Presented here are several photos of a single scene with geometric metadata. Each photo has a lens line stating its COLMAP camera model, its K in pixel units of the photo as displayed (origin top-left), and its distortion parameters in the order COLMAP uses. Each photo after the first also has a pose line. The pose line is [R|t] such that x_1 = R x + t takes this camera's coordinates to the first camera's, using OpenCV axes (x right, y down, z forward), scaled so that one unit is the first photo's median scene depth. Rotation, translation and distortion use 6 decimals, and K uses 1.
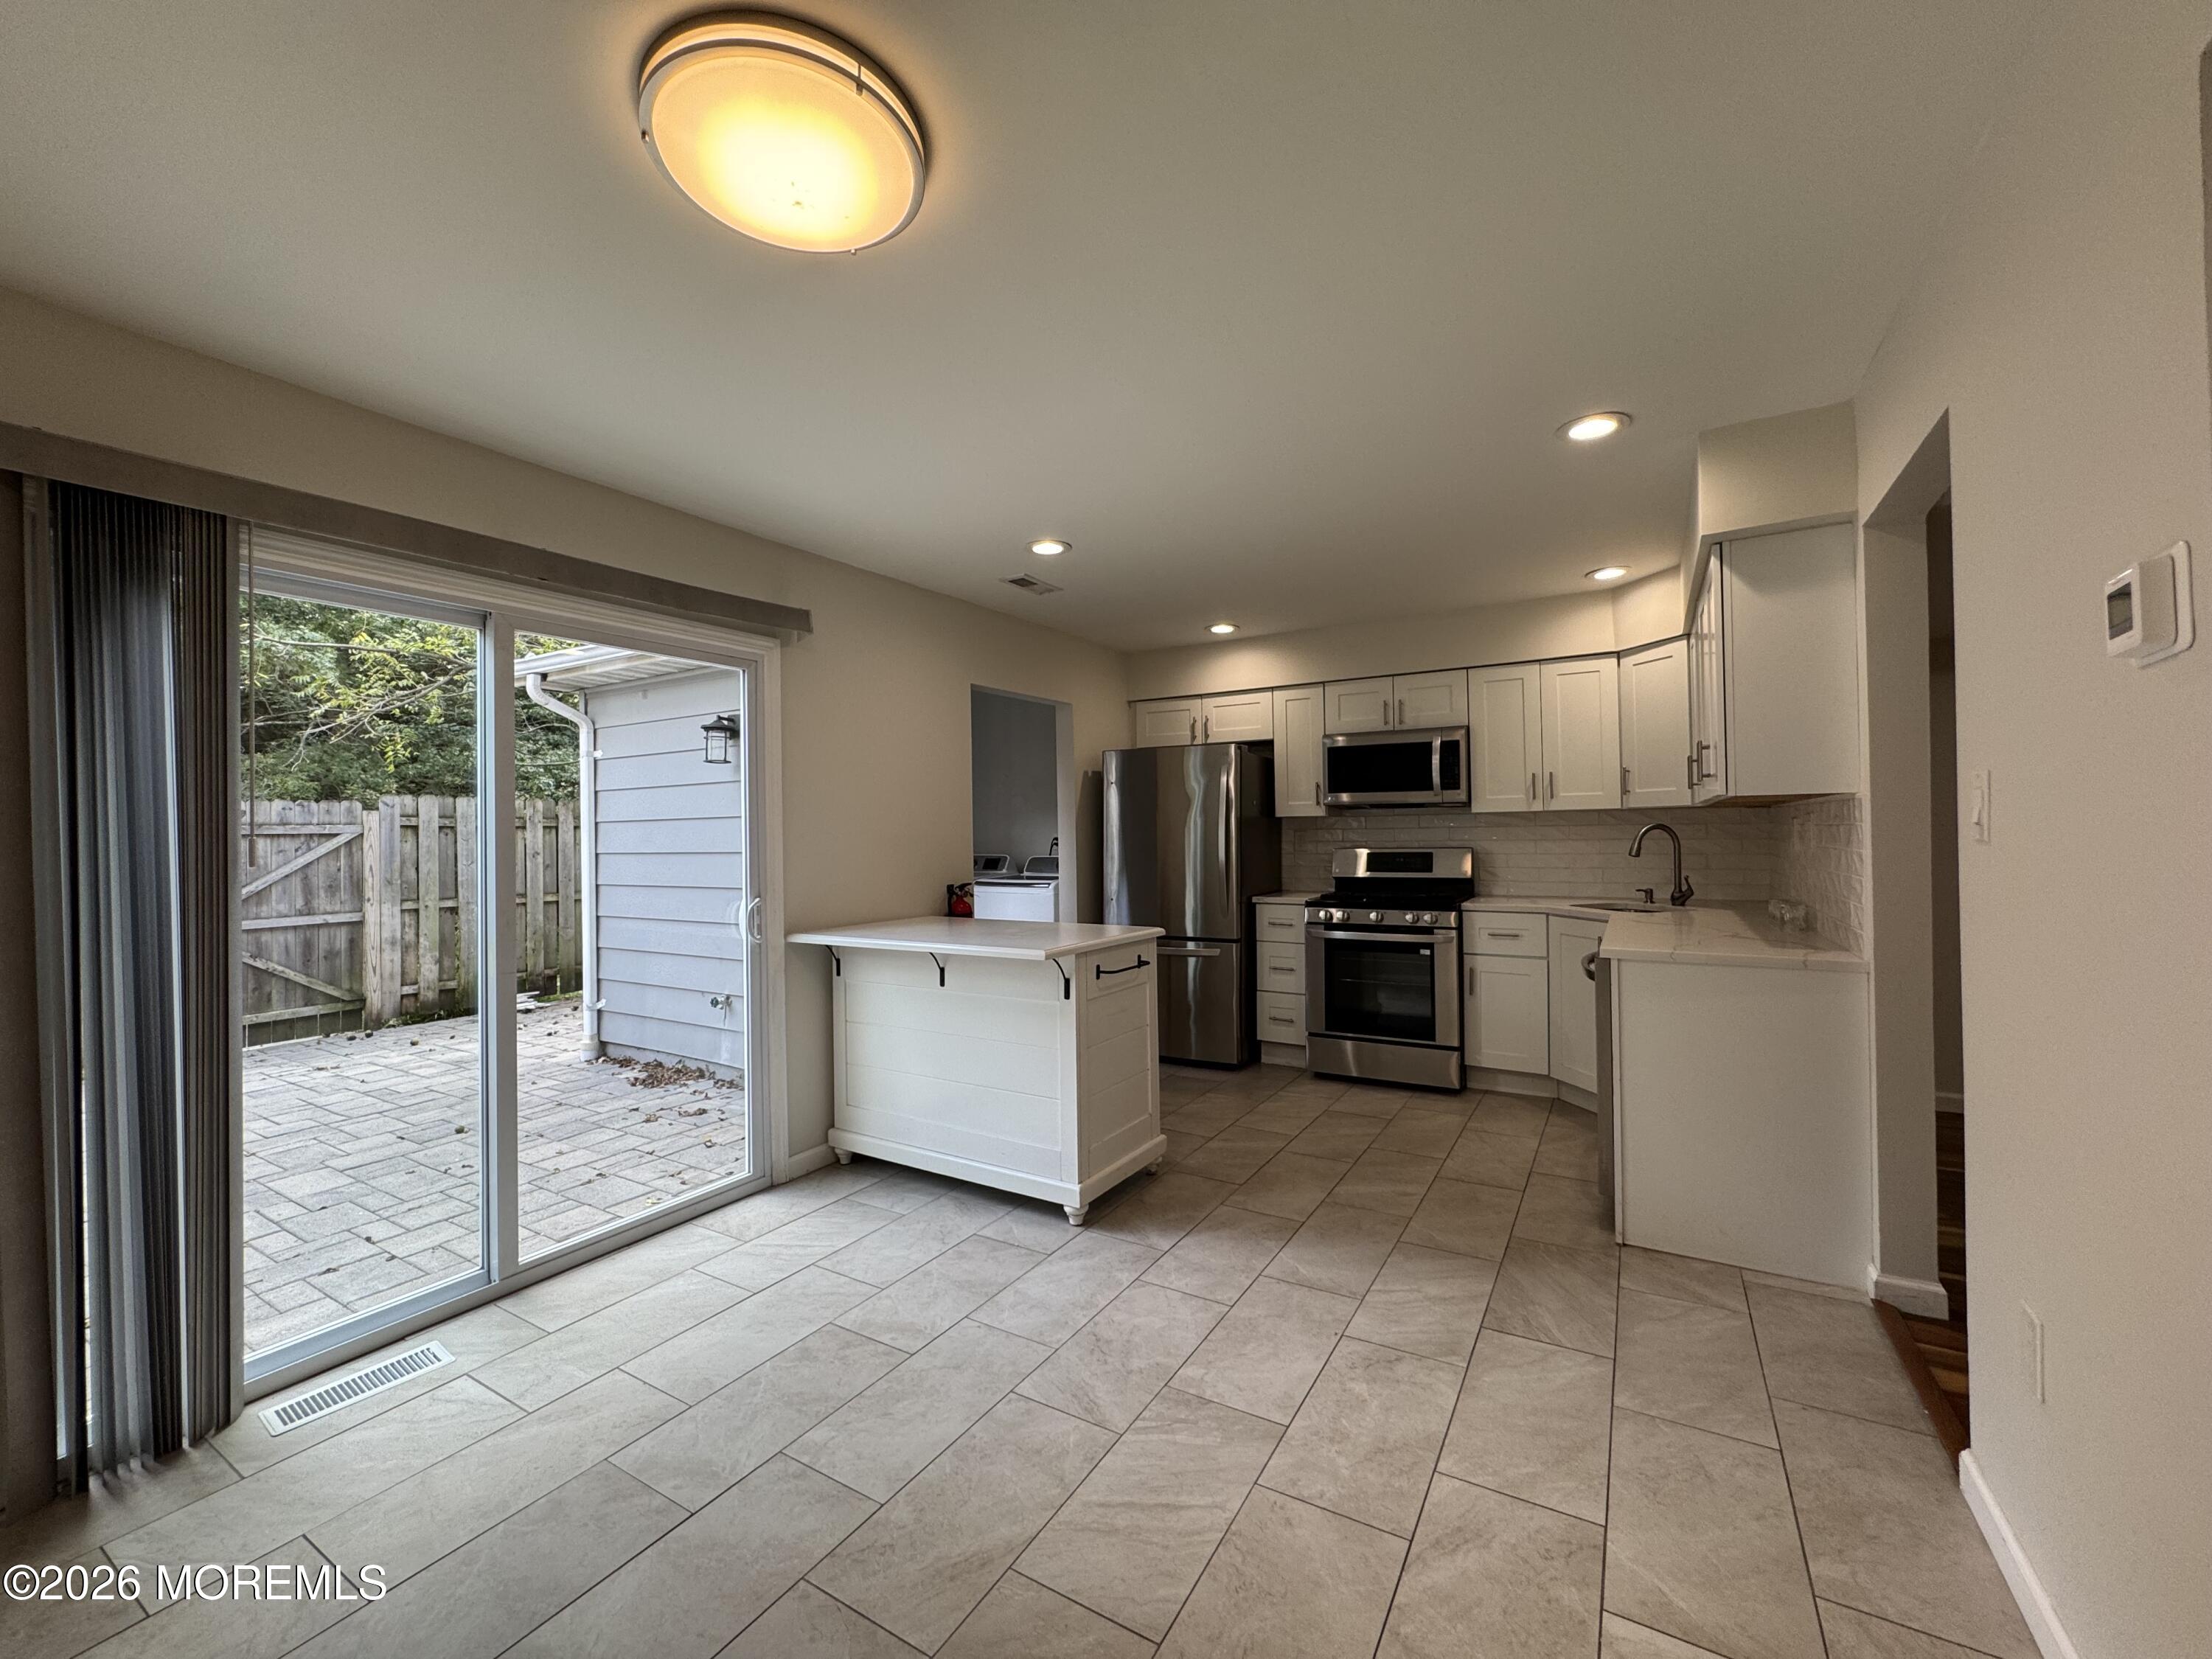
lens RADIAL K [[876.6, 0, 1107.0], [0, 876.6, 820.5], [0, 0, 1]] dist [-0.001216, -0.000564]
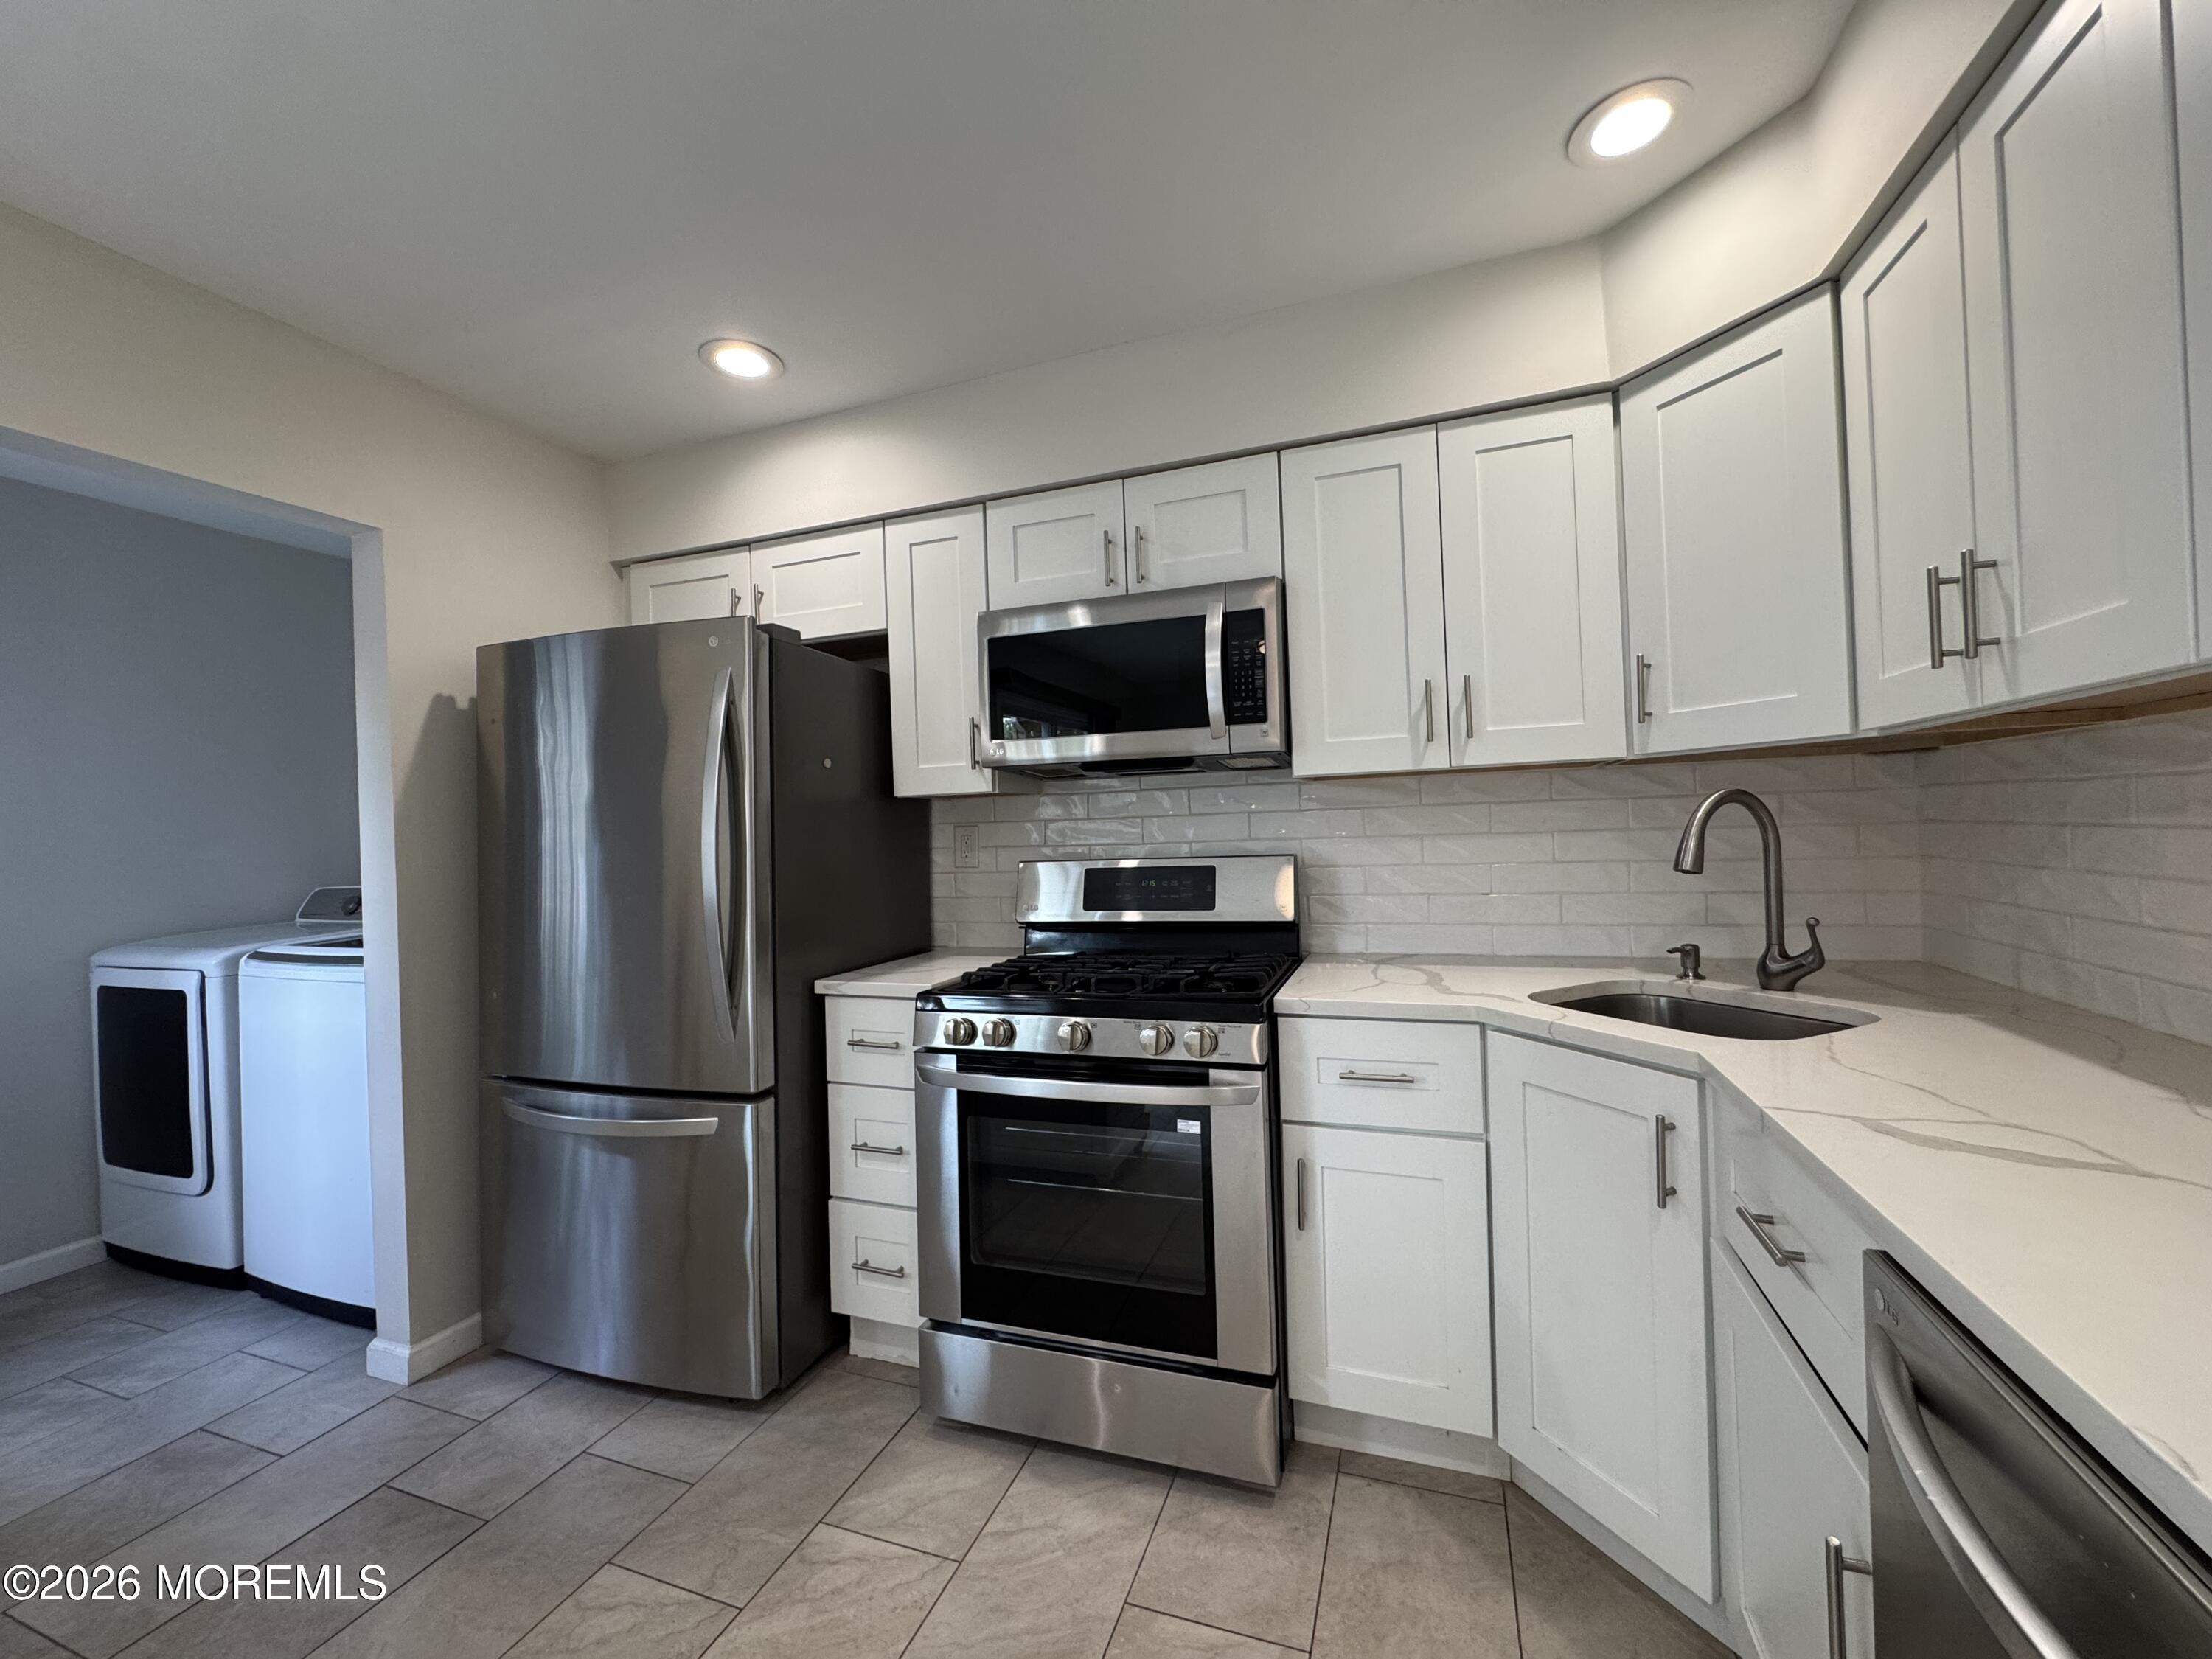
lens RADIAL K [[876.6, 0, 1107.0], [0, 876.6, 820.5], [0, 0, 1]] dist [-0.001216, -0.000564]
pose [[0.980528, -0.015468, 0.195770, 0.235680], [0.016075, 0.999870, -0.001511, 0.012511], [-0.195721, 0.004629, 0.980649, 0.581209]]
